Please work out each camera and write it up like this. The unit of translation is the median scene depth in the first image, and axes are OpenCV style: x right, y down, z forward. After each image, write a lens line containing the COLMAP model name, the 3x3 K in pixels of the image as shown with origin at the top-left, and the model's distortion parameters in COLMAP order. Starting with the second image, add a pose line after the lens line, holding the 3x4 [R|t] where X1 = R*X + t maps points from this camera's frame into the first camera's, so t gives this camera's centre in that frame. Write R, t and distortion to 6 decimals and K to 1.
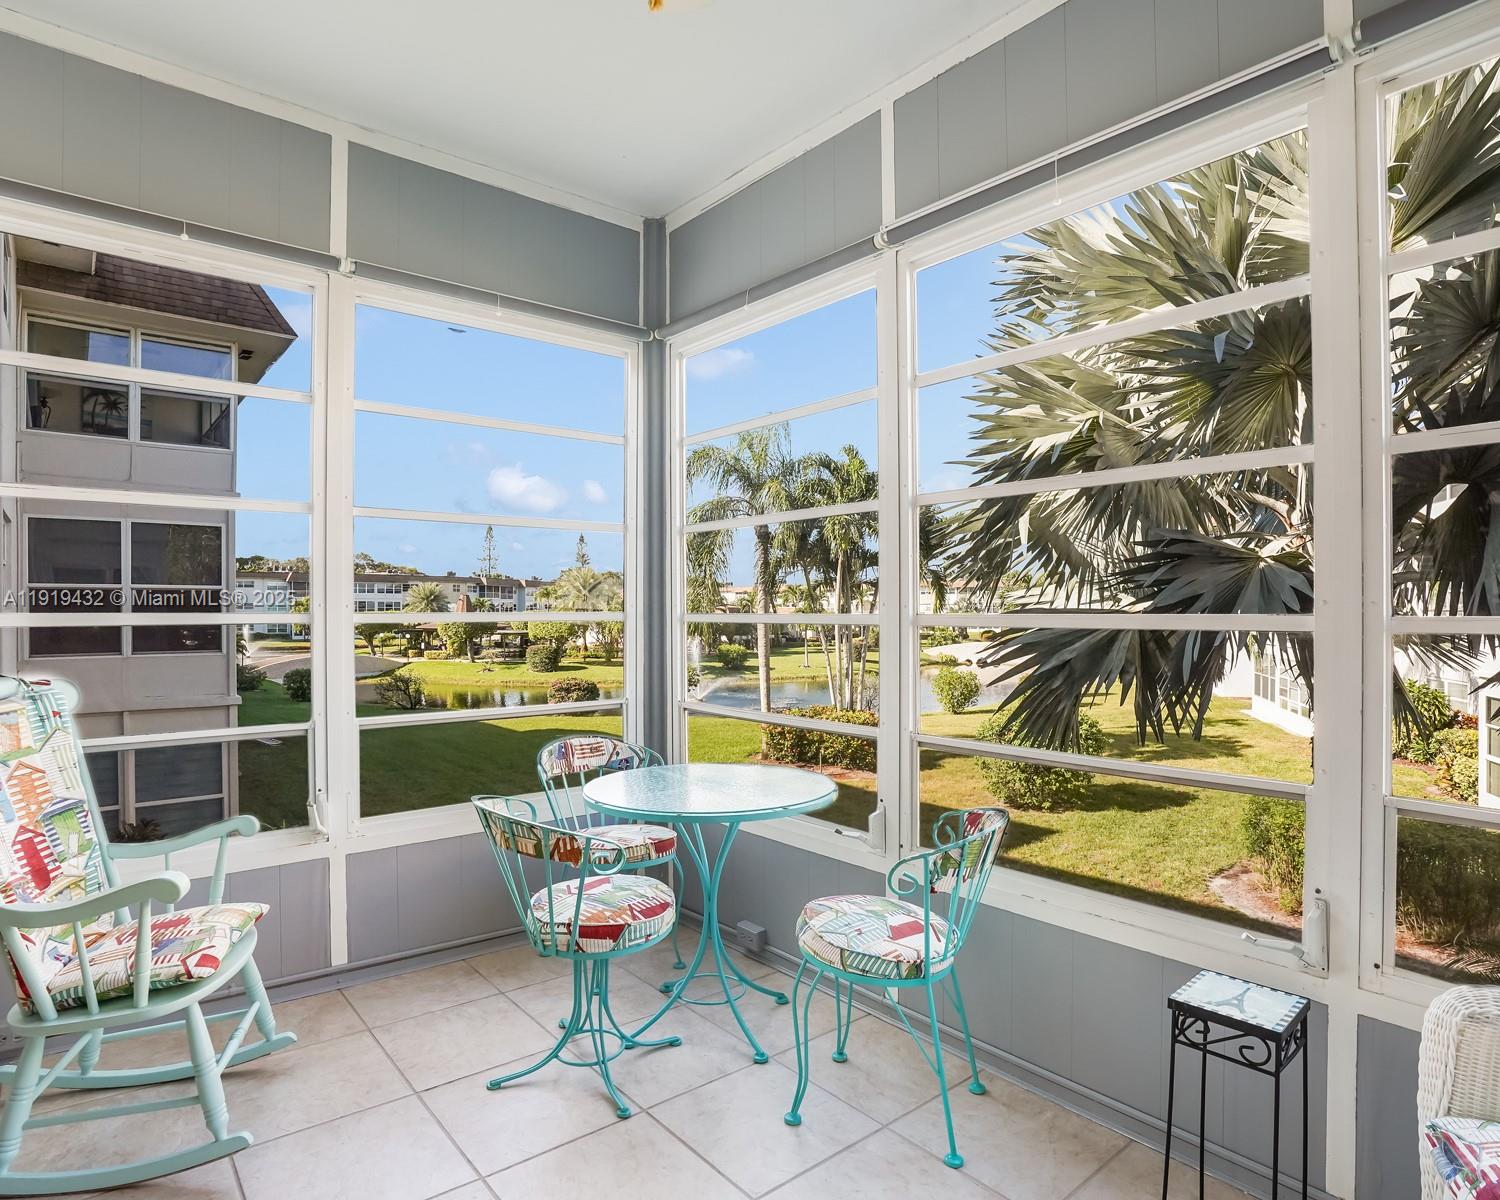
lens RADIAL K [[843.2, 0, 747.6], [0, 843.2, 606.0], [0, 0, 1]] dist [-0.077480, 0.031329]
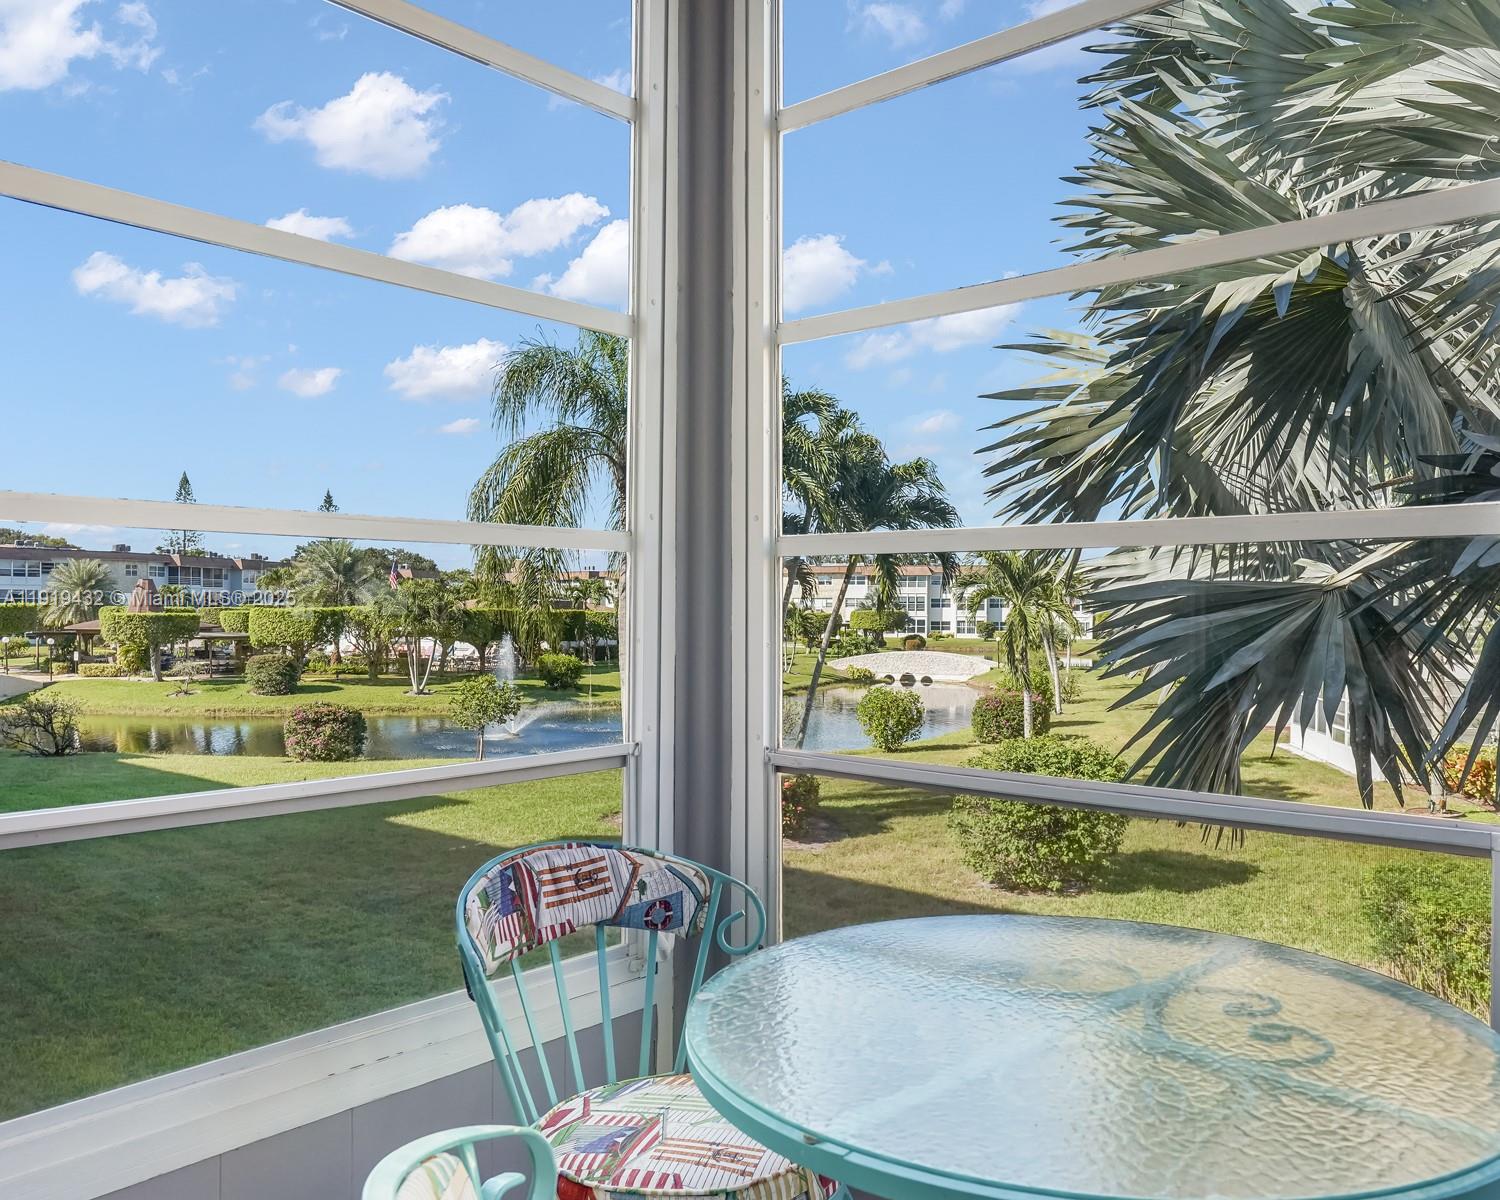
lens RADIAL K [[1179.4, 0, 747.9], [0, 1179.4, 616.3], [0, 0, 1]] dist [-0.033583, 0.048129]
pose [[0.988873, 0.004925, 0.148683, -0.078728], [-0.006799, 0.999904, 0.012094, 0.018388], [-0.148609, -0.012971, 0.988811, 0.191233]]
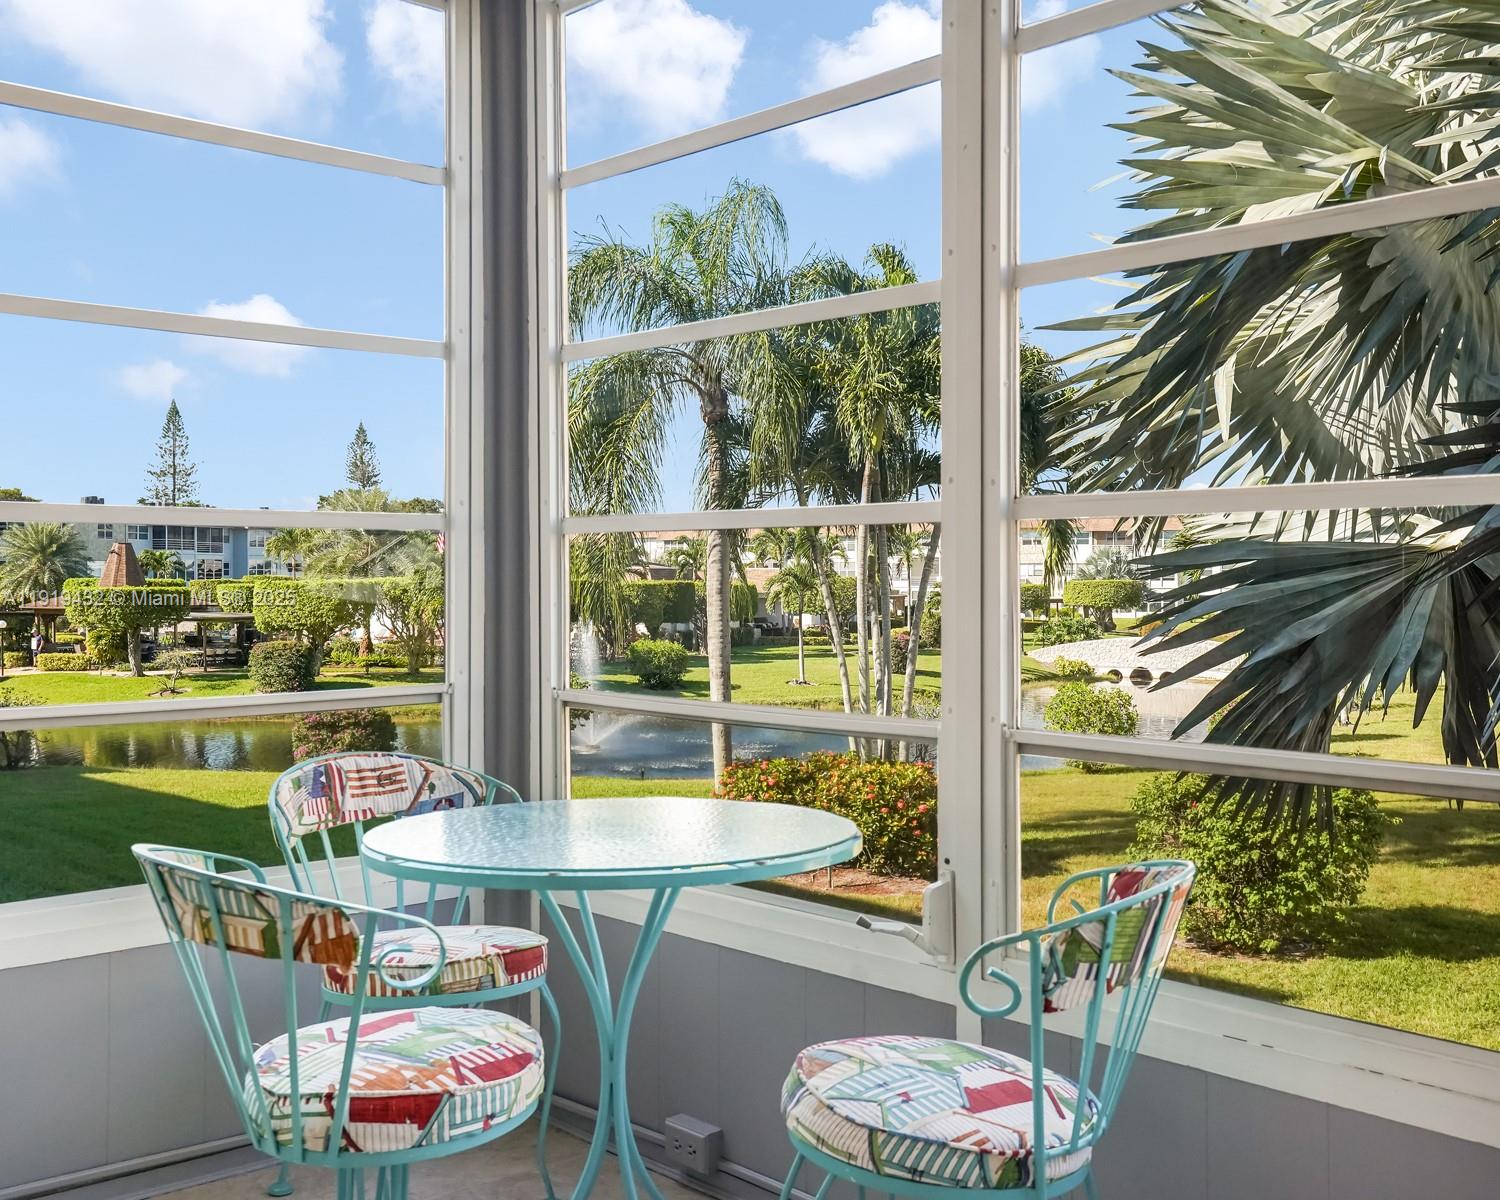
lens RADIAL K [[1633.0, 0, 751.3], [0, 1633.0, 578.7], [0, 0, 1]] dist [0.043084, 0.038327]
pose [[0.999241, 0.001944, 0.038898, 0.000016], [-0.002181, 0.999979, 0.006057, 0.017781], [-0.038885, -0.006138, 0.999225, 0.000064]]
